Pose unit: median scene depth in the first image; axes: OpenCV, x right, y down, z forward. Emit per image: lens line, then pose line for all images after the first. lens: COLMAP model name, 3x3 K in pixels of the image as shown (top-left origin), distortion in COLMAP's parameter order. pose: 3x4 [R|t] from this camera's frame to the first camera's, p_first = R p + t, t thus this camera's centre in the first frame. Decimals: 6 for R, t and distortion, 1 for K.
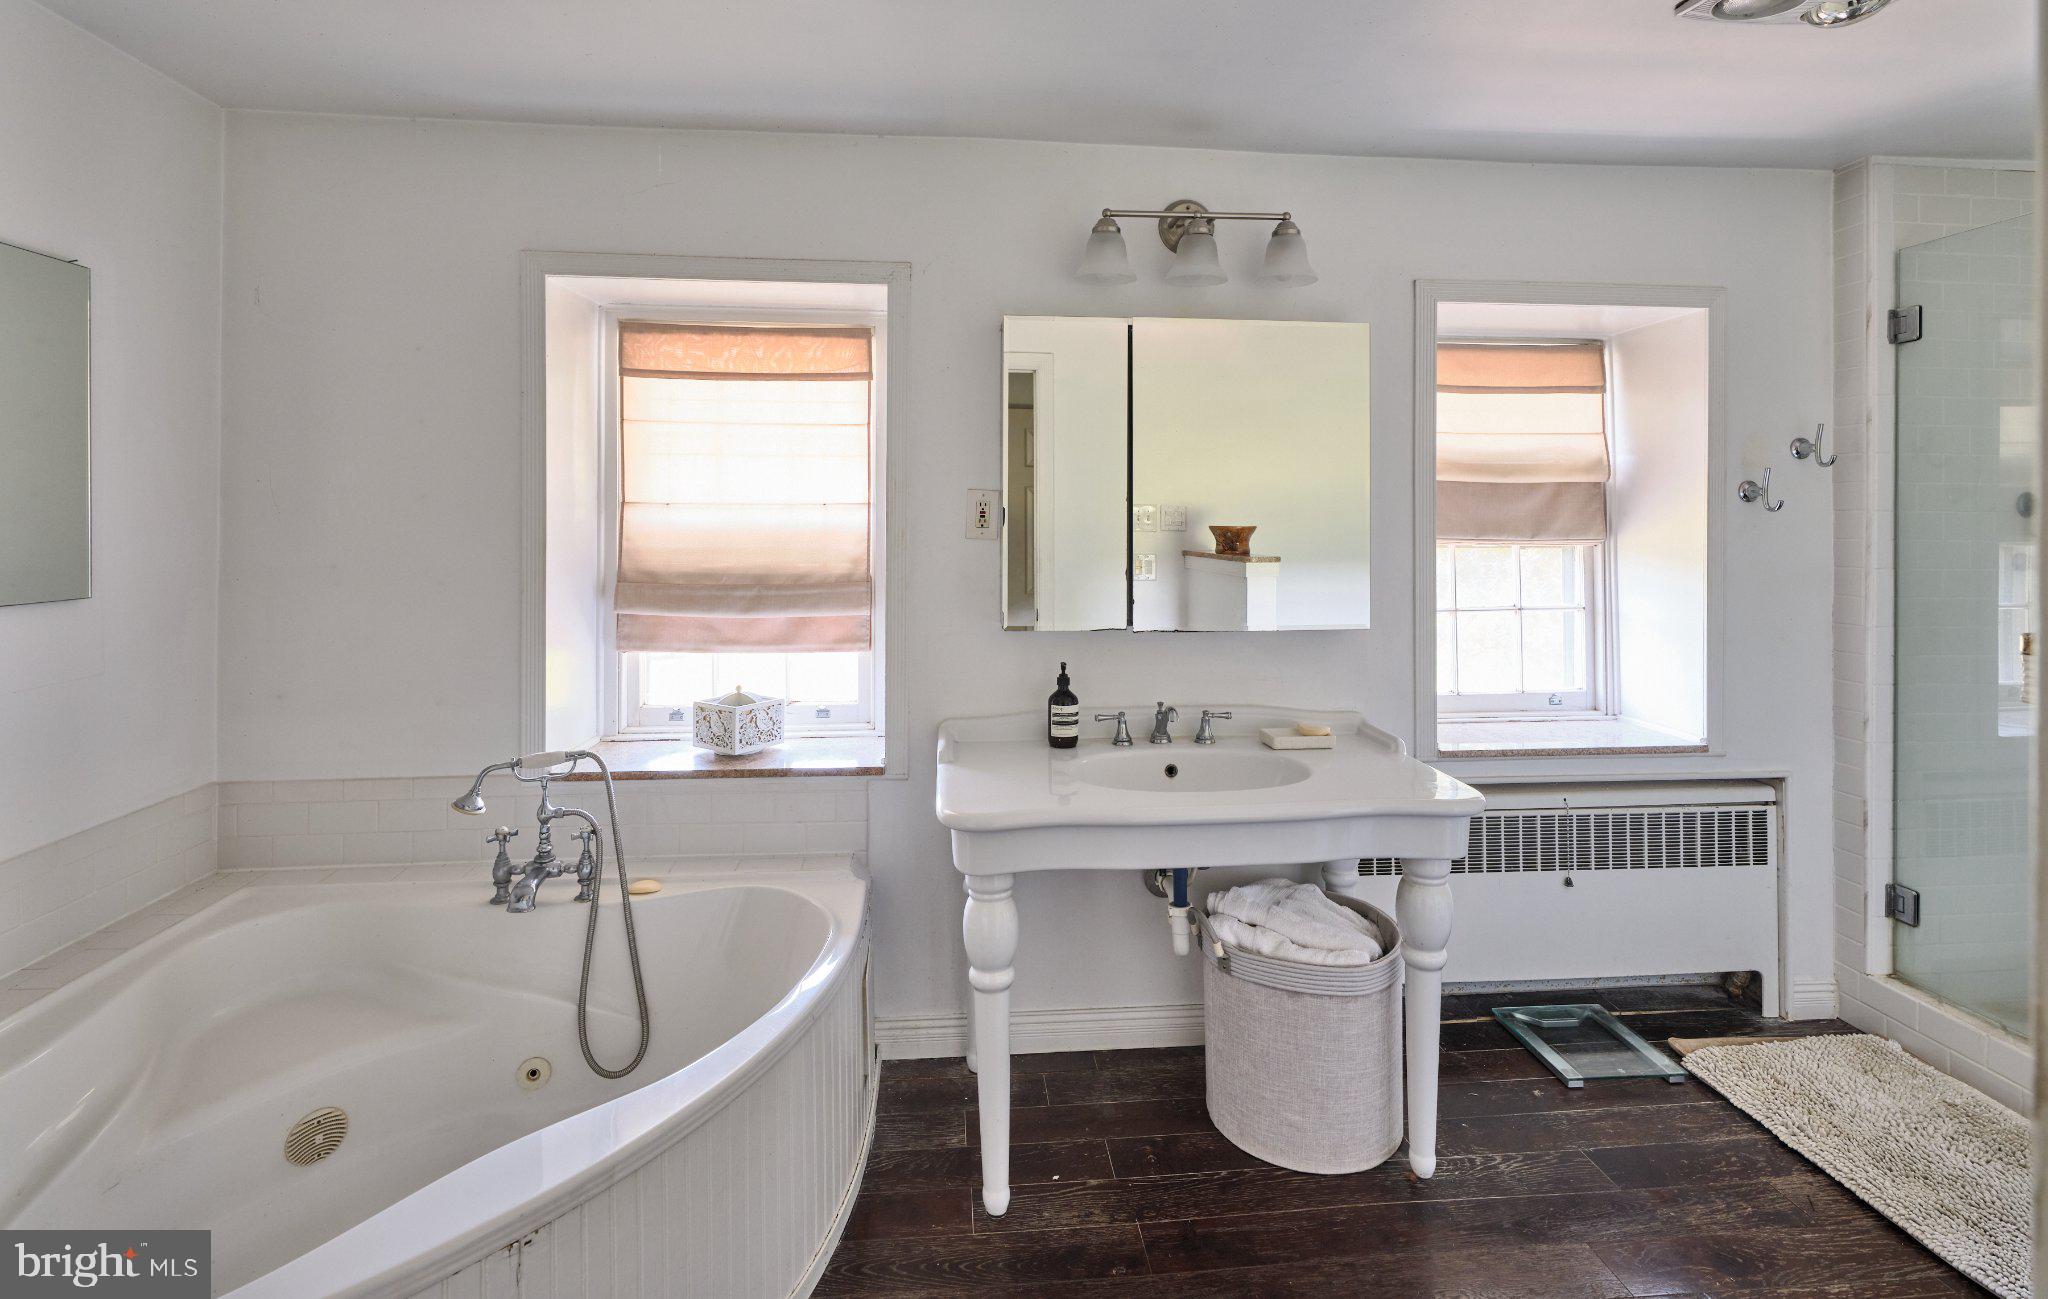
lens RADIAL K [[935.5, 0, 1028.0], [0, 935.5, 509.1], [0, 0, 1]] dist [-0.004906, 0.001152]
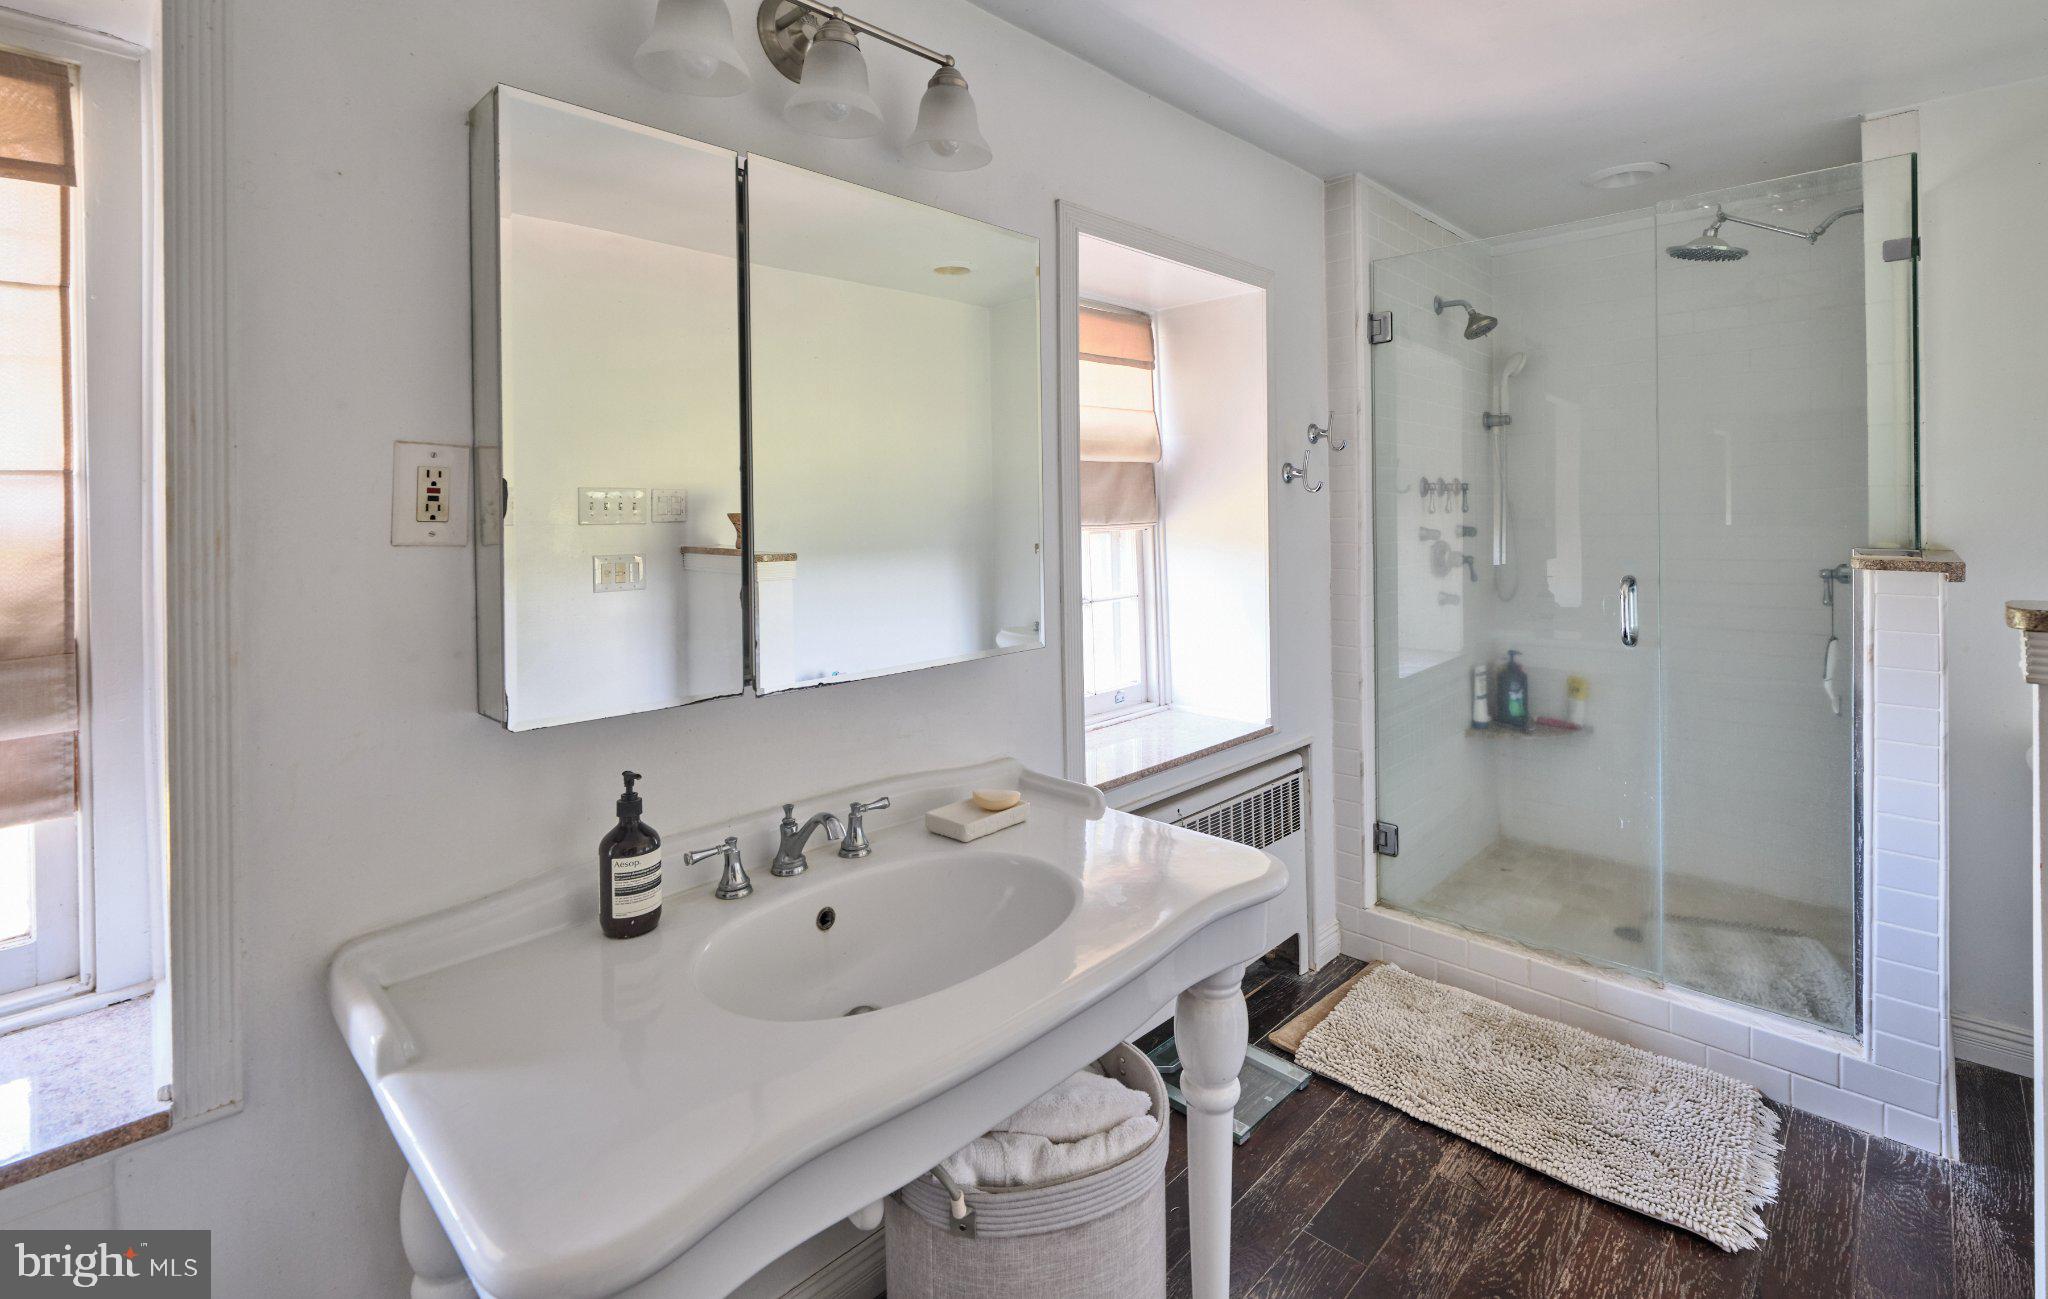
lens RADIAL K [[935.5, 0, 1028.0], [0, 935.5, 509.1], [0, 0, 1]] dist [-0.004906, 0.001152]
pose [[0.752501, -0.008941, 0.658530, -0.134568], [0.001570, 0.999929, 0.011783, 0.008505], [-0.658589, -0.007833, 0.752462, 0.437587]]
